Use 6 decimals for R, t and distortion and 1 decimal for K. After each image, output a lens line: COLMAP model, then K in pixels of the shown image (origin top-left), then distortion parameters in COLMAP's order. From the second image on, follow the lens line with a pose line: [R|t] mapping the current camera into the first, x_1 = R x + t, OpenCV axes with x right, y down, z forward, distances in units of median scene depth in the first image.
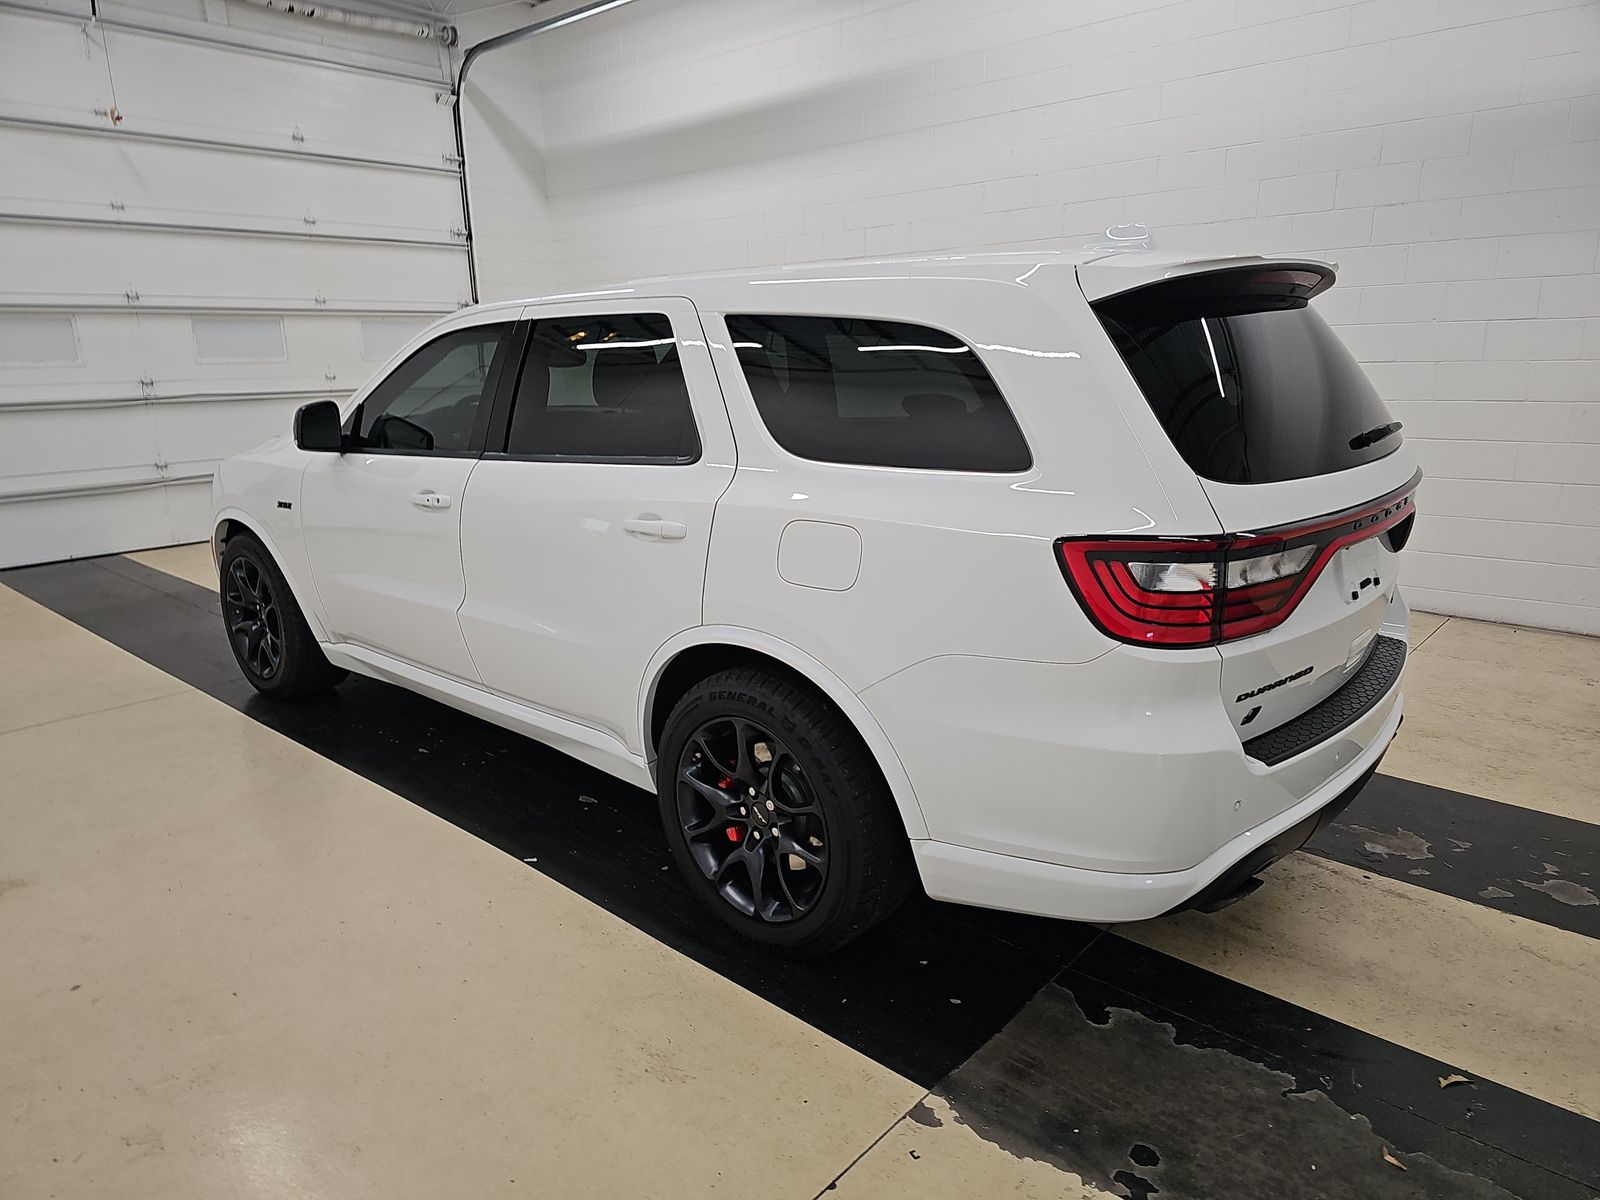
lens RADIAL K [[1064.2, 0, 778.6], [0, 1064.2, 609.0], [0, 0, 1]] dist [0.064955, -0.060022]
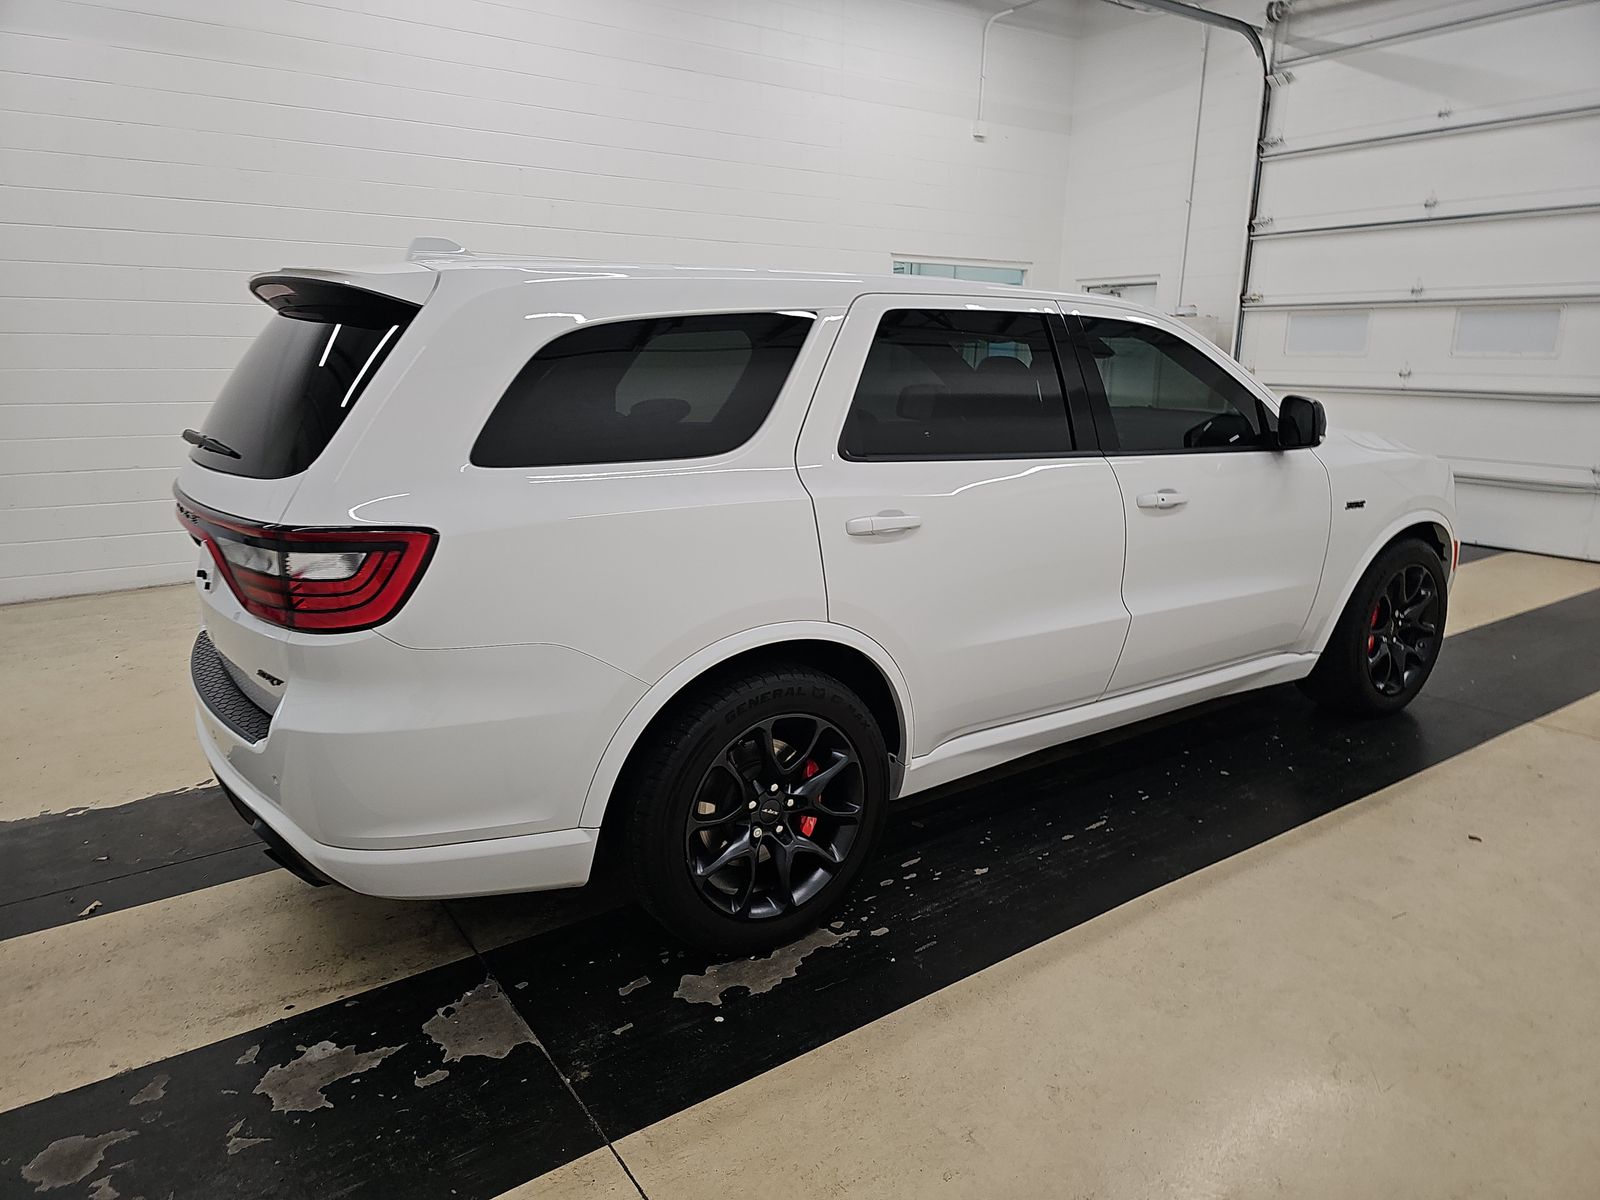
lens RADIAL K [[1064.2, 0, 778.6], [0, 1064.2, 609.0], [0, 0, 1]] dist [0.064955, -0.060022]
pose [[-0.259322, 0.241319, -0.935156, 0.565633], [-0.227992, 0.925617, 0.302080, -0.177556], [0.938495, 0.291544, -0.185014, 0.701367]]
